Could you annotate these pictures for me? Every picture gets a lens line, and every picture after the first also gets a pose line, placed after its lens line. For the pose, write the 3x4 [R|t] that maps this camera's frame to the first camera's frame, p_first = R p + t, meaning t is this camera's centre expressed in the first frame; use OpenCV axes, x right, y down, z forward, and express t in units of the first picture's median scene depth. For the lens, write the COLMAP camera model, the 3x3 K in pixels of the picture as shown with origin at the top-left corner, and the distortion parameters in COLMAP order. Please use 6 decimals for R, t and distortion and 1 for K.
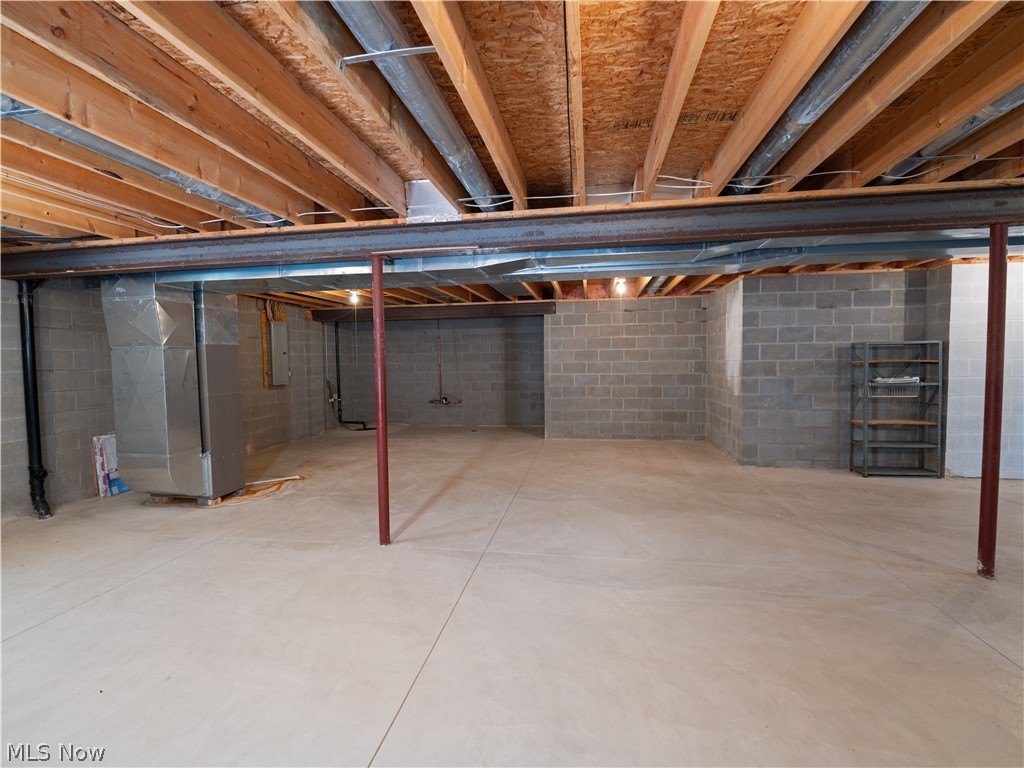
lens RADIAL K [[468.7, 0, 512.0], [0, 468.7, 384.0], [0, 0, 1]] dist [-0.009864, 0.000243]
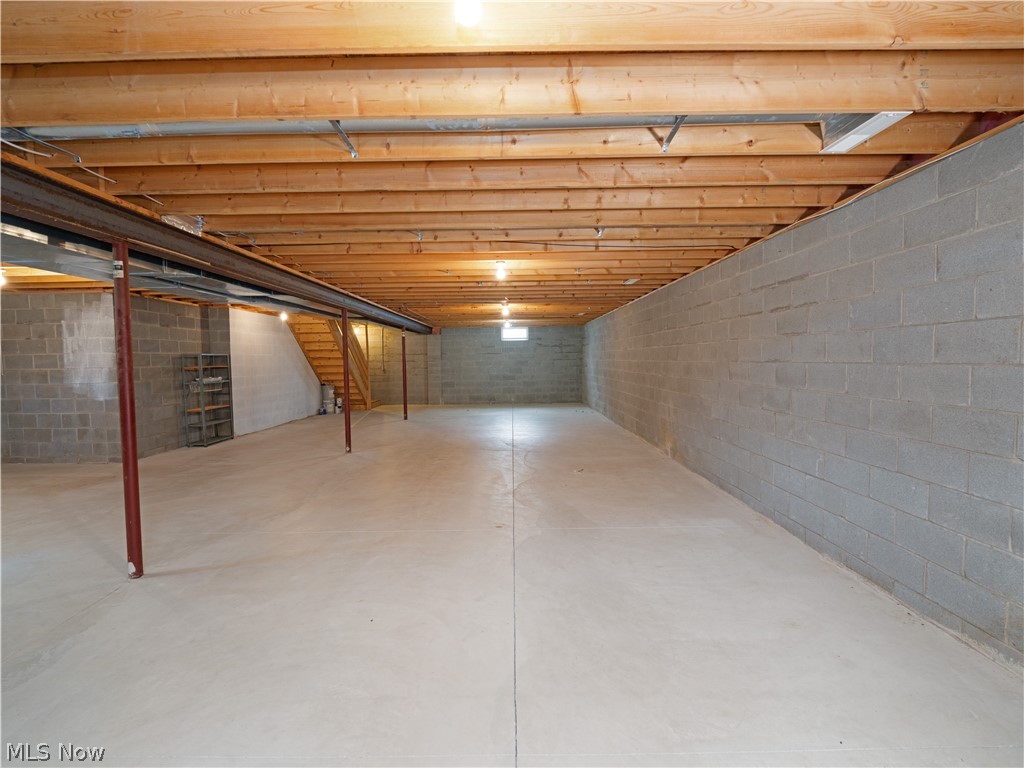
lens RADIAL K [[468.7, 0, 512.0], [0, 468.7, 384.0], [0, 0, 1]] dist [-0.009864, 0.000243]
pose [[-0.170448, -0.037657, 0.984647, -0.783534], [0.063850, 0.996747, 0.049173, -0.005633], [-0.983296, 0.071251, -0.167490, 0.284588]]
